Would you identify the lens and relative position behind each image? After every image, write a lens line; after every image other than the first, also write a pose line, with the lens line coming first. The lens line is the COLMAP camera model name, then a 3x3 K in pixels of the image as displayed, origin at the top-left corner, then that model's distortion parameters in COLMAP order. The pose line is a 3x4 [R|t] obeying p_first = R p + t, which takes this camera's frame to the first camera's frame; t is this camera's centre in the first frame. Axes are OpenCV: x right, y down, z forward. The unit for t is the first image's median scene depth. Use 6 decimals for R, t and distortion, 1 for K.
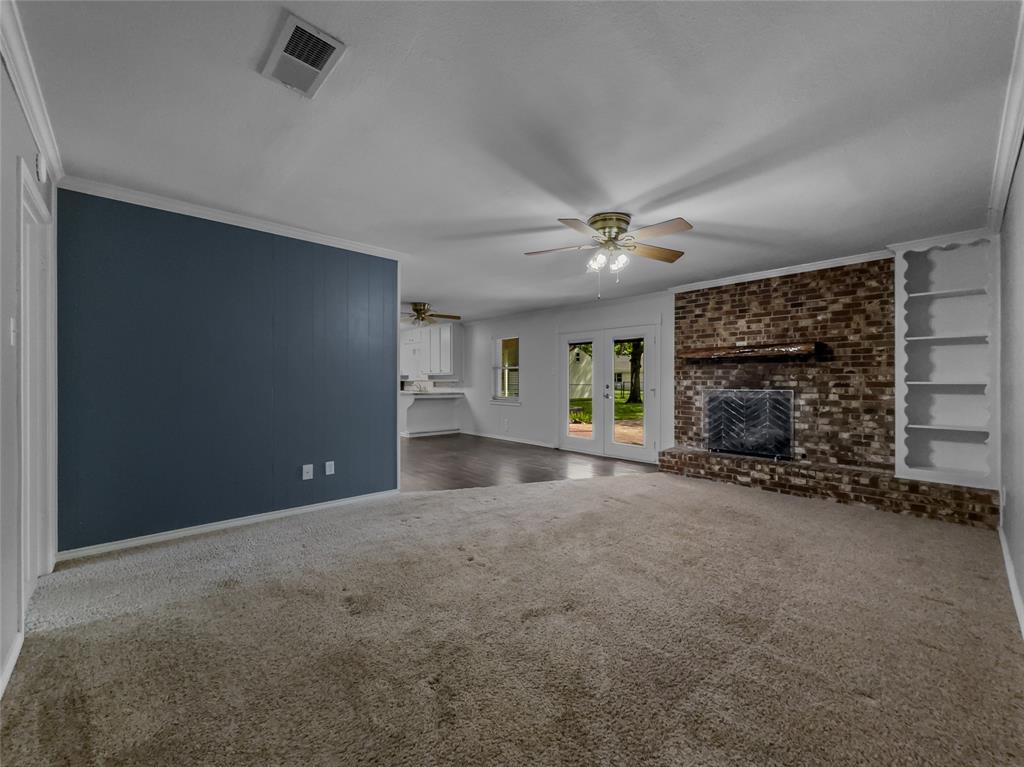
lens RADIAL K [[413.8, 0, 511.8], [0, 413.8, 380.2], [0, 0, 1]] dist [0.007709, 0.000005]
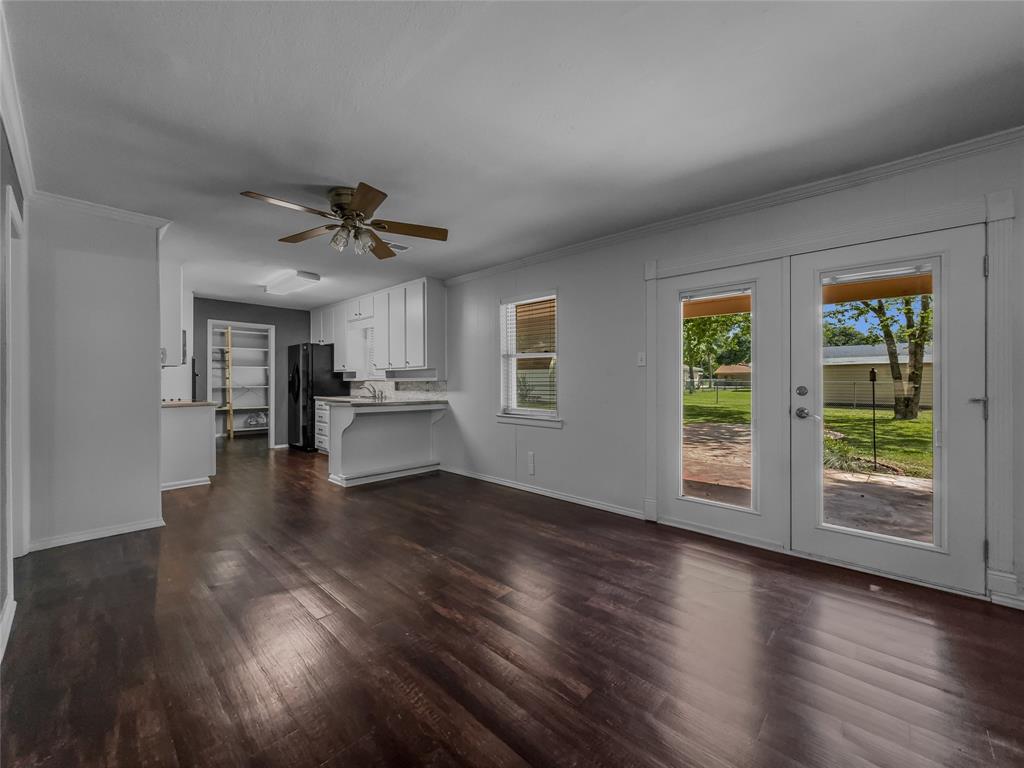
lens RADIAL K [[413.8, 0, 514.6], [0, 413.8, 378.5], [0, 0, 1]] dist [0.007709, 0.000005]
pose [[0.997524, -0.004254, 0.070204, -0.106594], [0.004536, 0.999982, -0.003860, 0.003543], [-0.070186, 0.004169, 0.997525, 0.708936]]
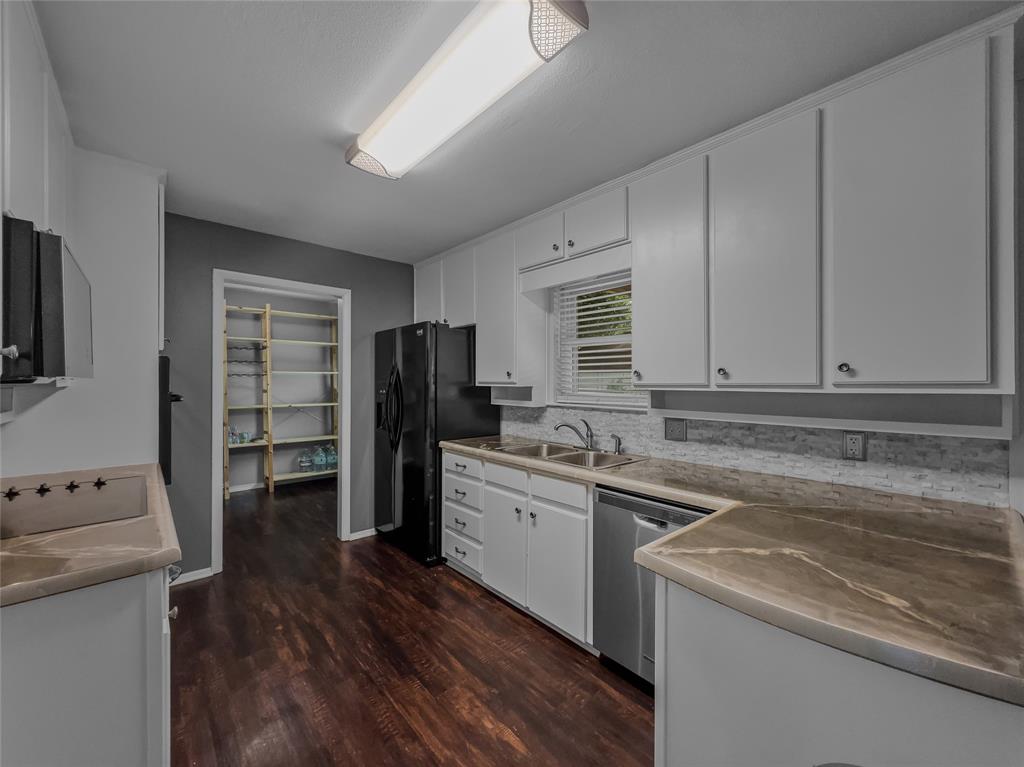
lens RADIAL K [[413.8, 0, 512.9], [0, 413.8, 383.1], [0, 0, 1]] dist [0.007709, 0.000005]
pose [[0.999871, 0.000501, -0.016036, -0.508856], [-0.000453, 0.999995, 0.002992, -0.029927], [0.016038, -0.002984, 0.999867, 1.431169]]
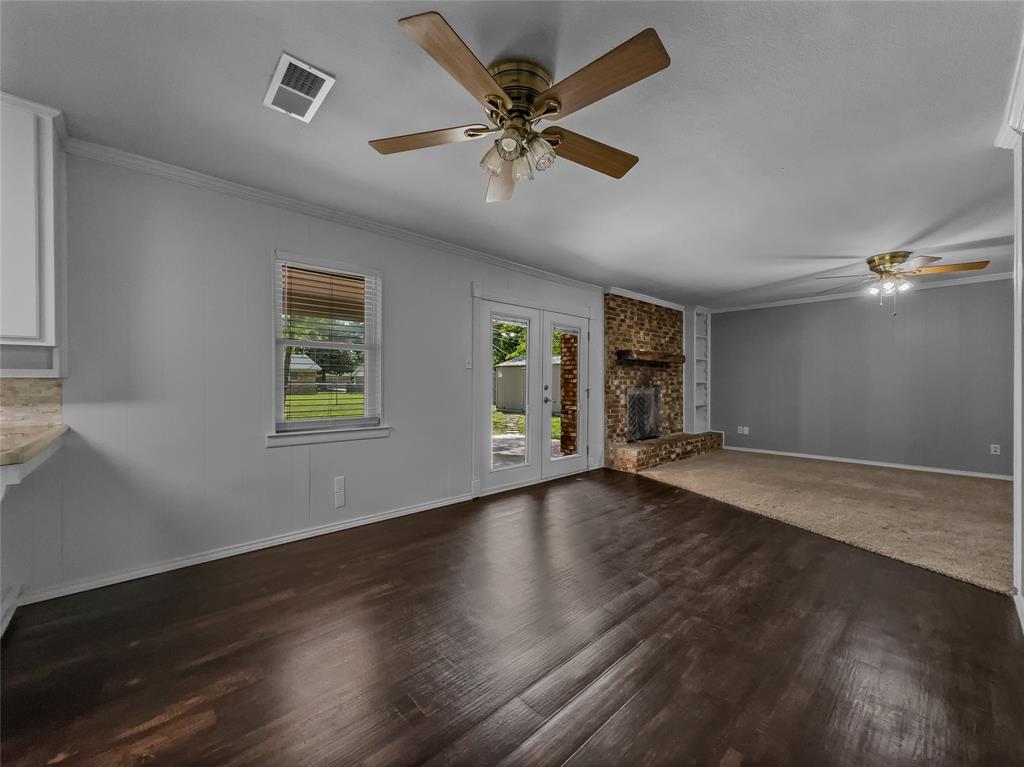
lens RADIAL K [[413.8, 0, 512.0], [0, 413.8, 382.7], [0, 0, 1]] dist [0.007709, 0.000005]
pose [[-0.007118, 0.001009, 0.999974, -0.612301], [-0.001540, 0.999998, -0.001020, 0.008658], [-0.999973, -0.001547, -0.007116, 1.262042]]
